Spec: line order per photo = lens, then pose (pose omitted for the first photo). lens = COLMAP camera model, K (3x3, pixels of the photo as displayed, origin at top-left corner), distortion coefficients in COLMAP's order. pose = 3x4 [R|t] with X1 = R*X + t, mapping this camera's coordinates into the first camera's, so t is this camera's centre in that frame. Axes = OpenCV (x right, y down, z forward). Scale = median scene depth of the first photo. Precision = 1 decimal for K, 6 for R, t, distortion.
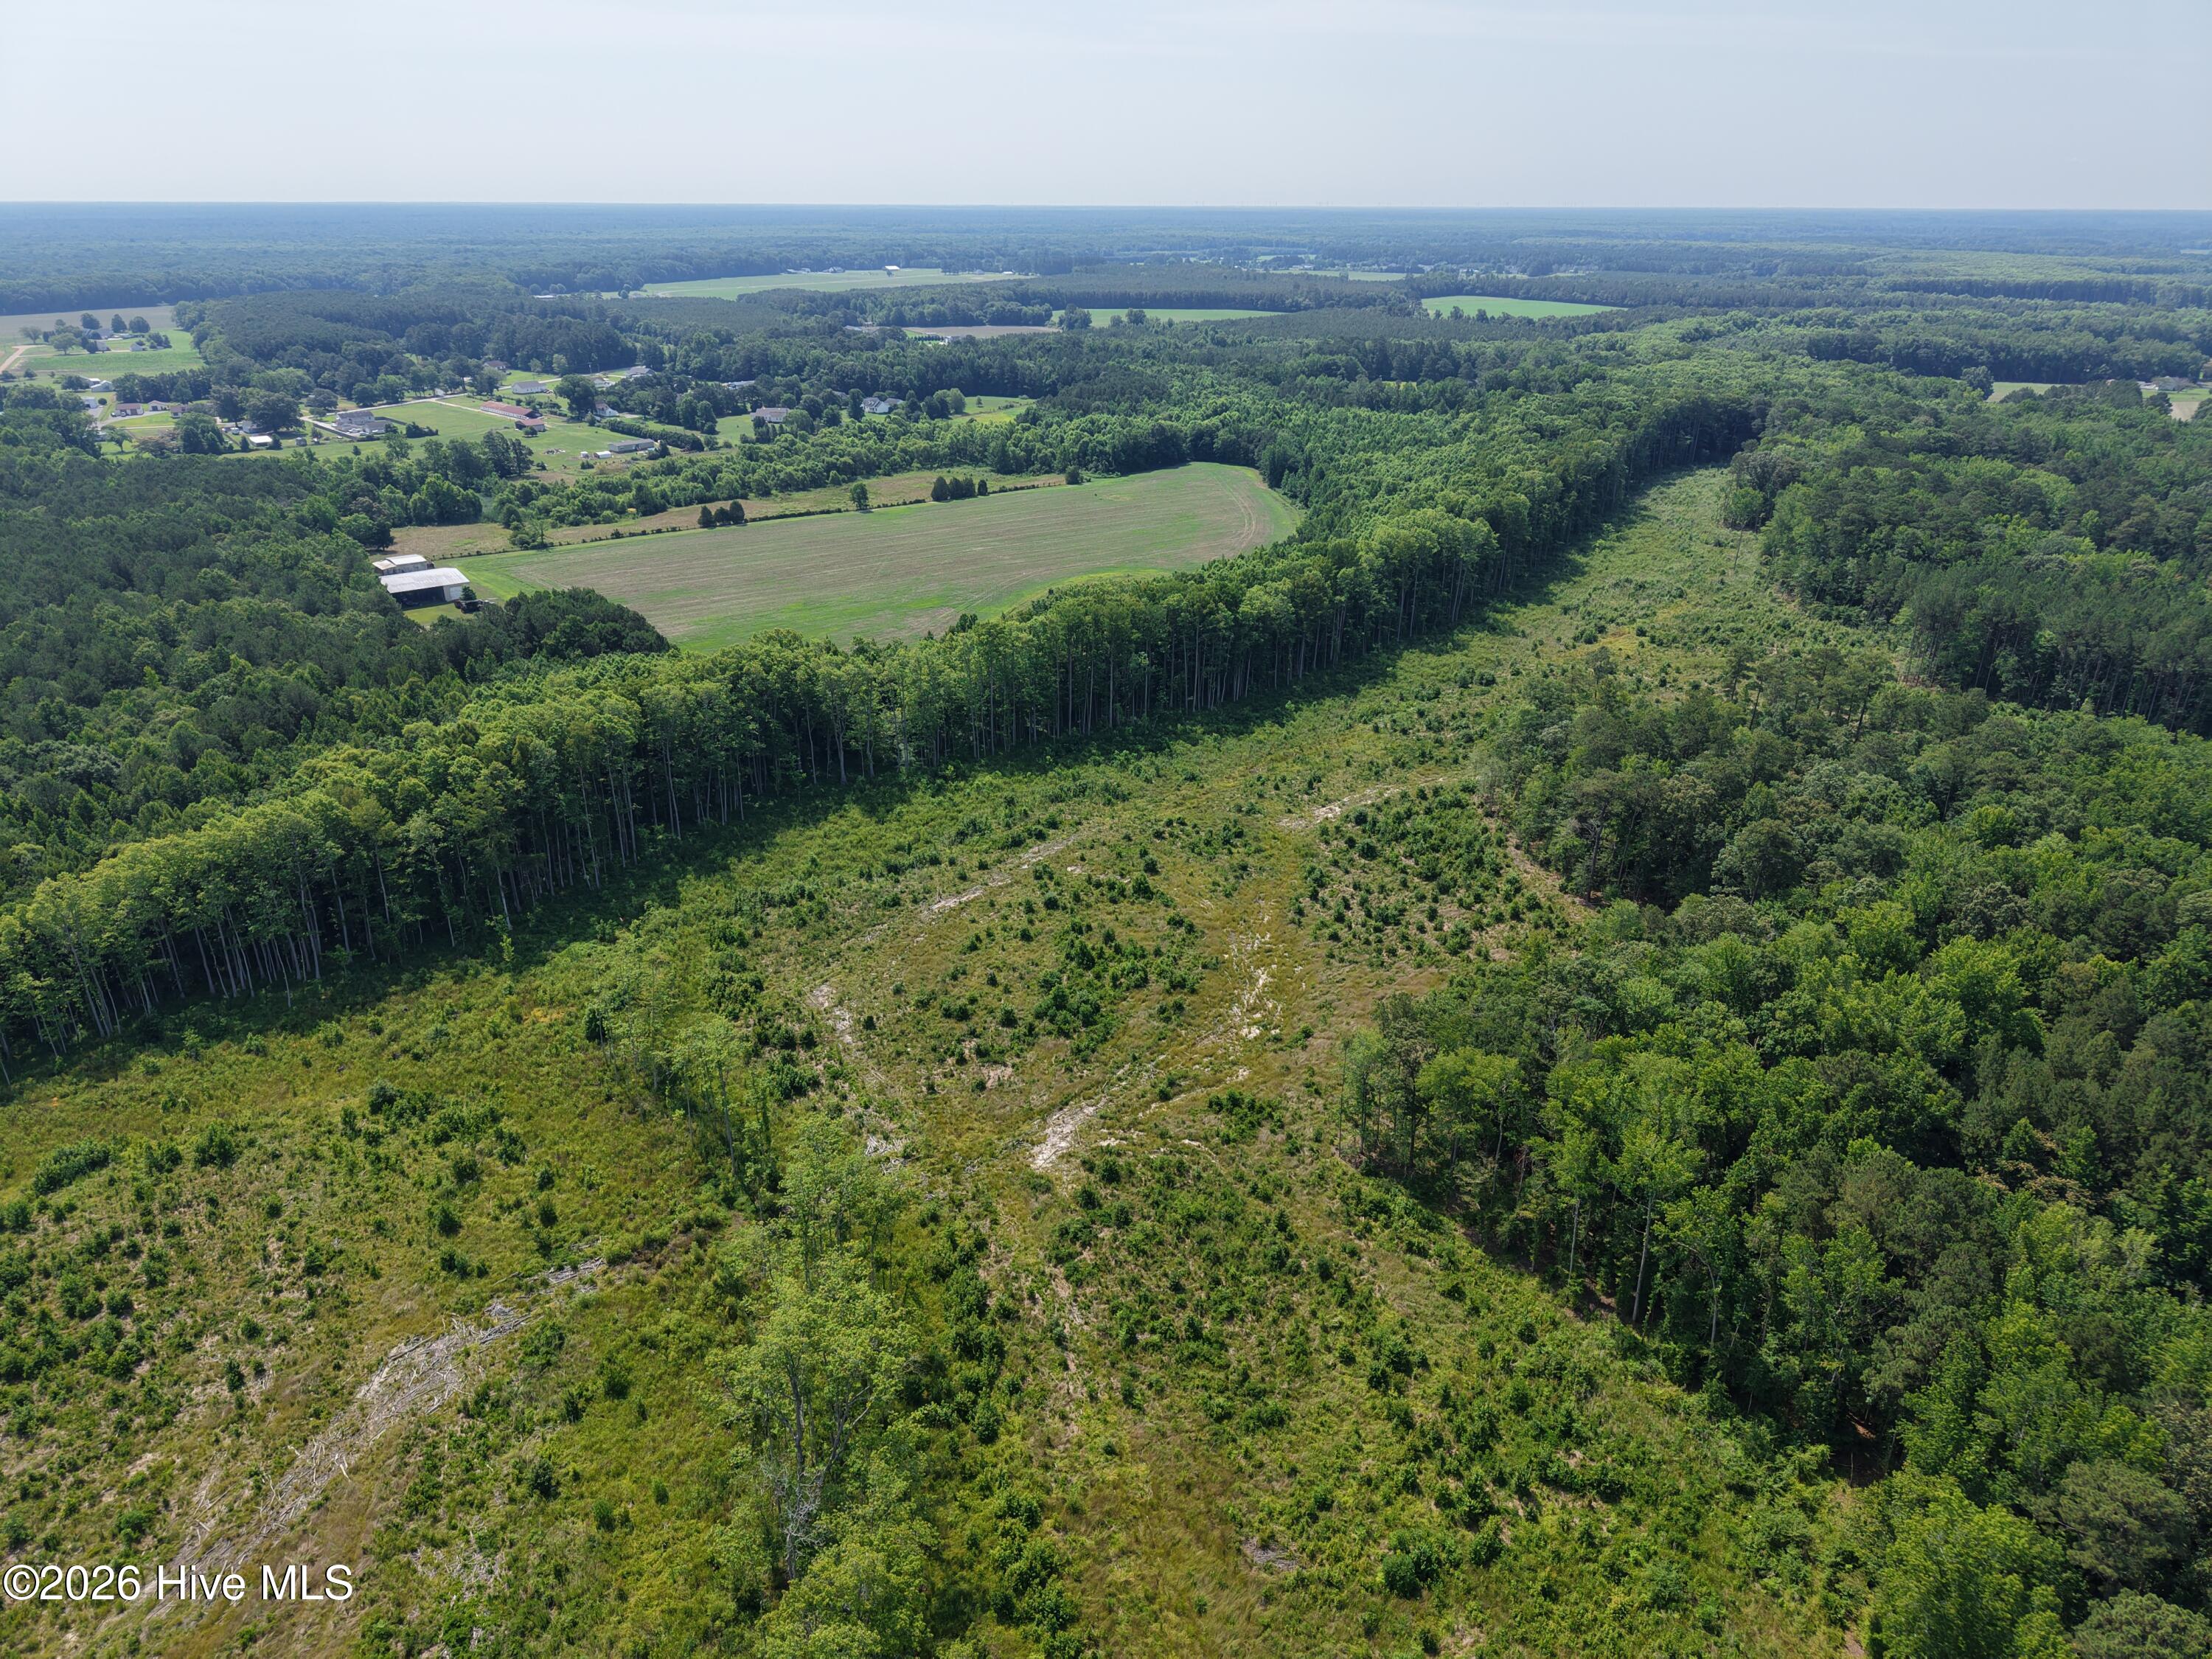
lens RADIAL K [[1471.9, 0, 1116.4], [0, 1471.9, 825.2], [0, 0, 1]] dist [0.033946, -0.034025]
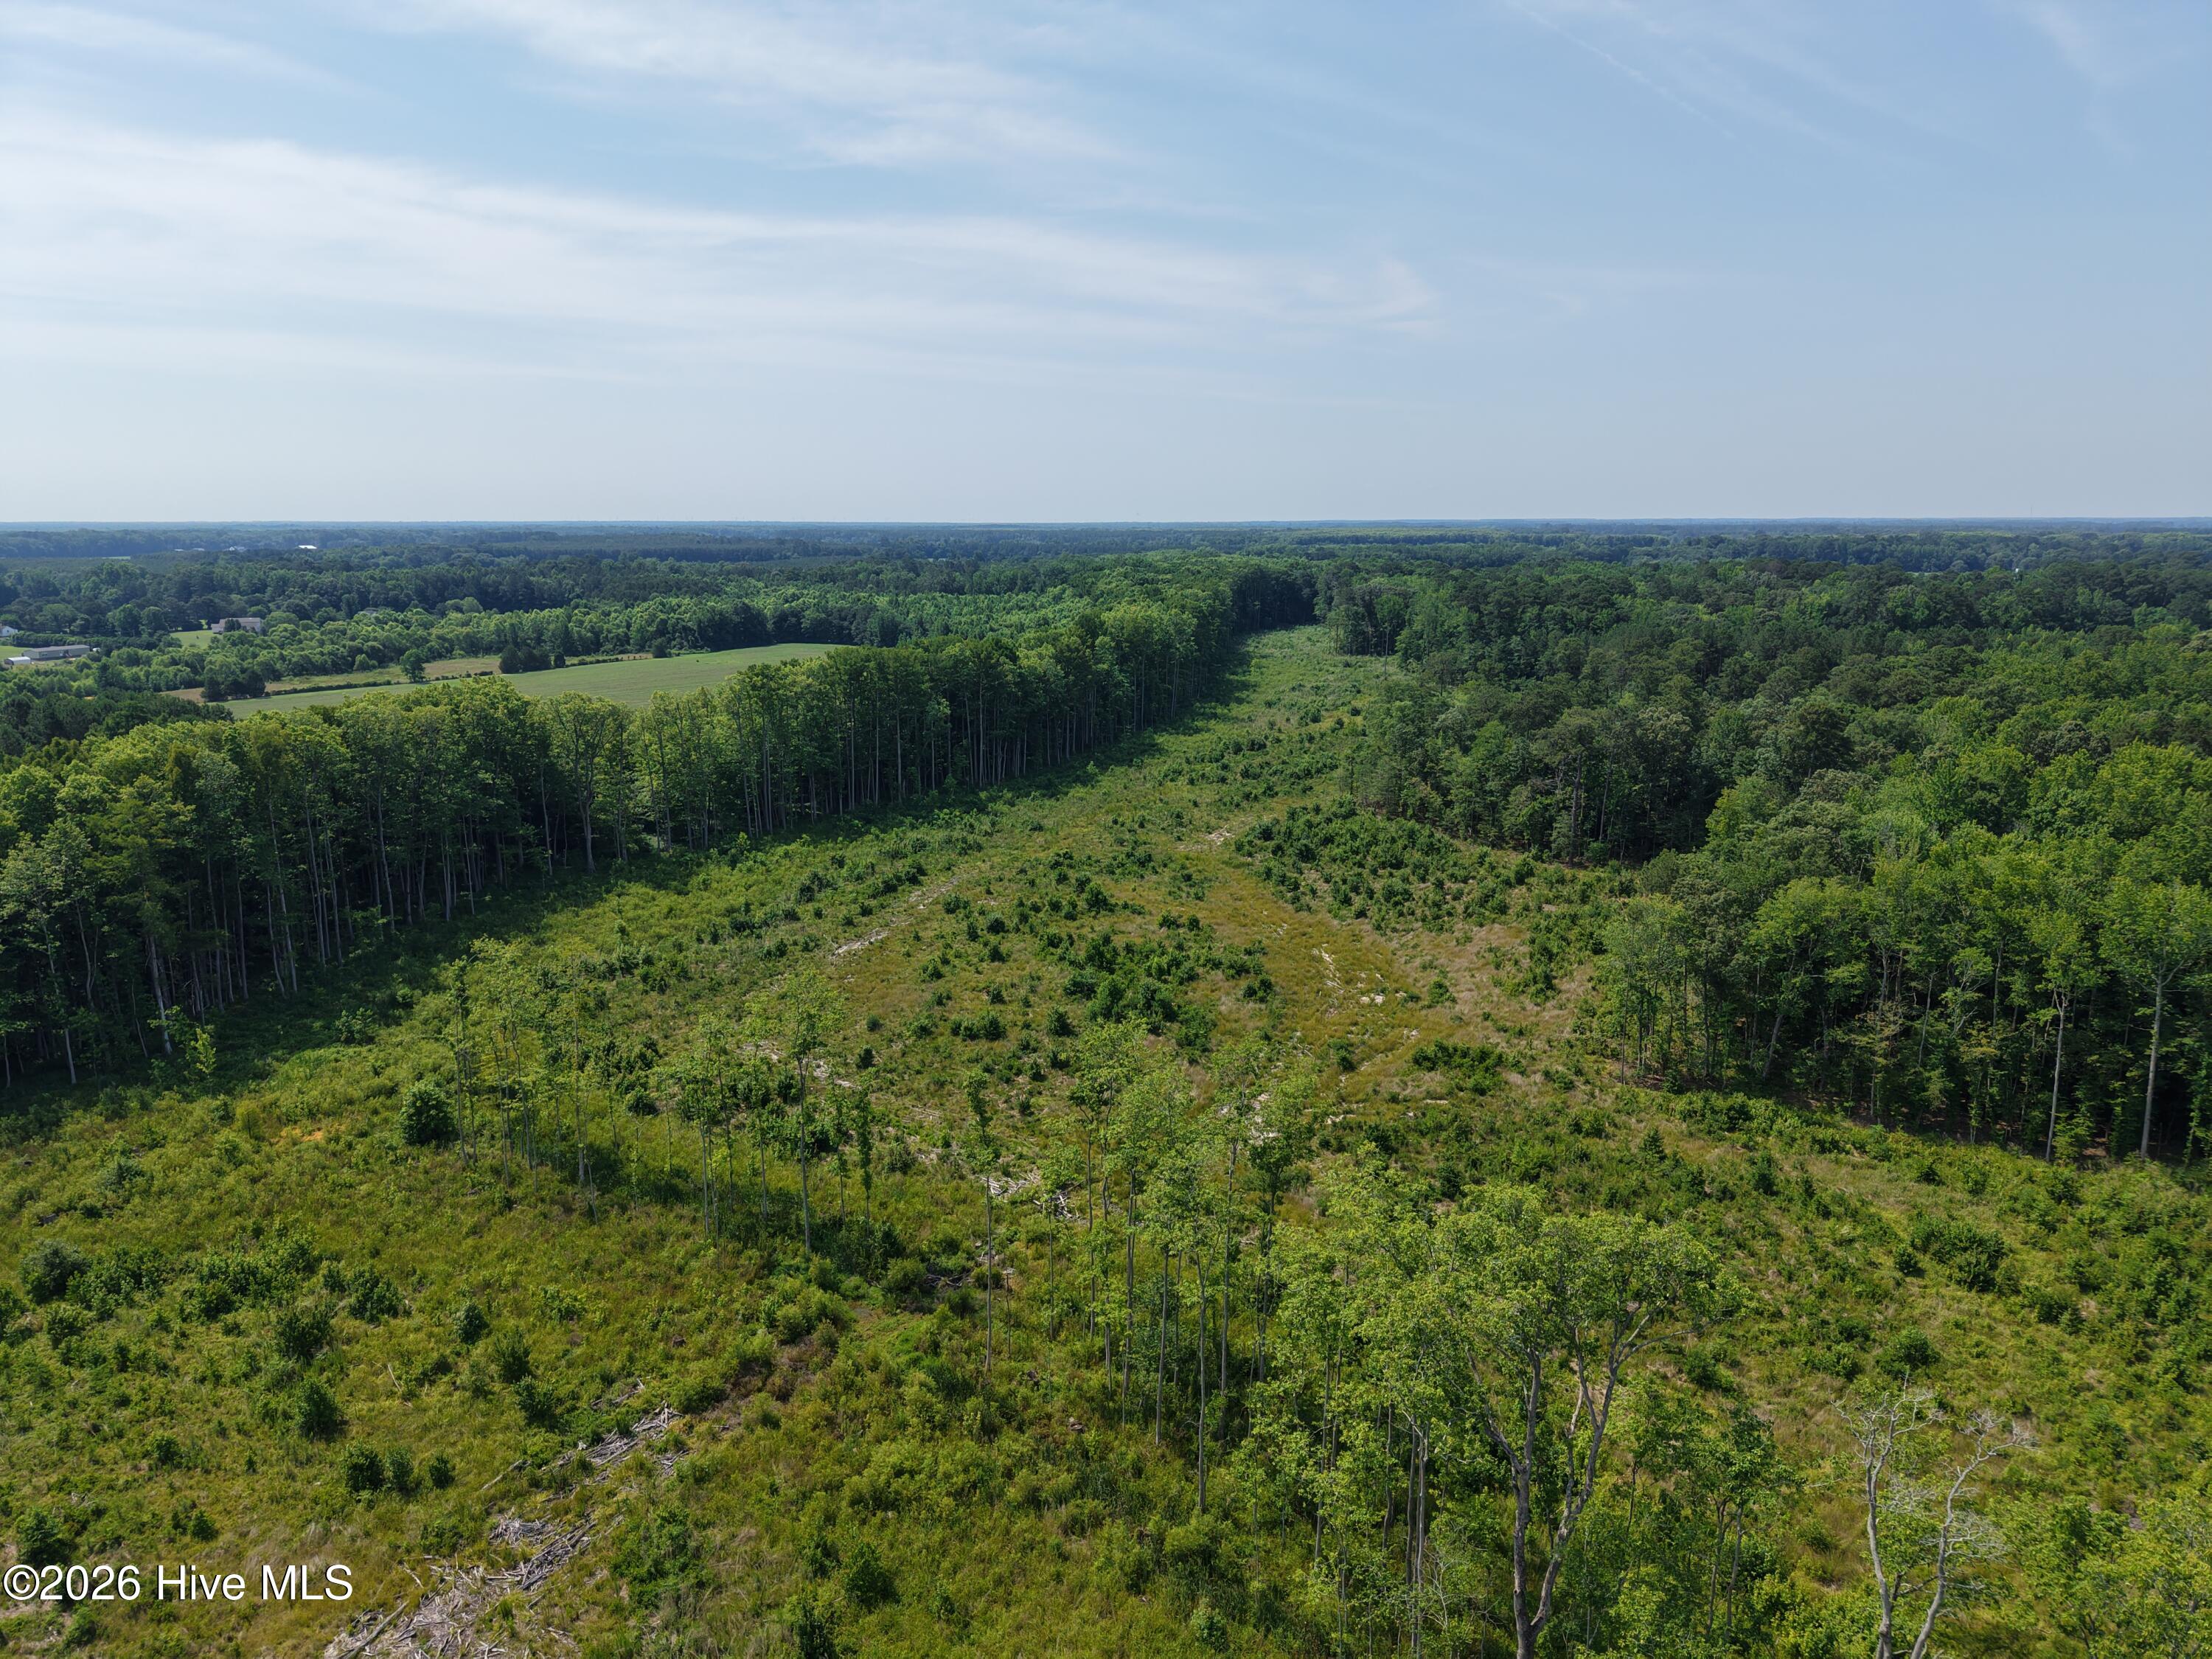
lens RADIAL K [[1471.9, 0, 1101.1], [0, 1471.9, 833.1], [0, 0, 1]] dist [0.033946, -0.034025]
pose [[0.932647, -0.083516, 0.350991, -0.263268], [0.148916, 0.975214, -0.163651, 0.142413], [-0.328624, 0.204897, 0.921967, 0.293096]]
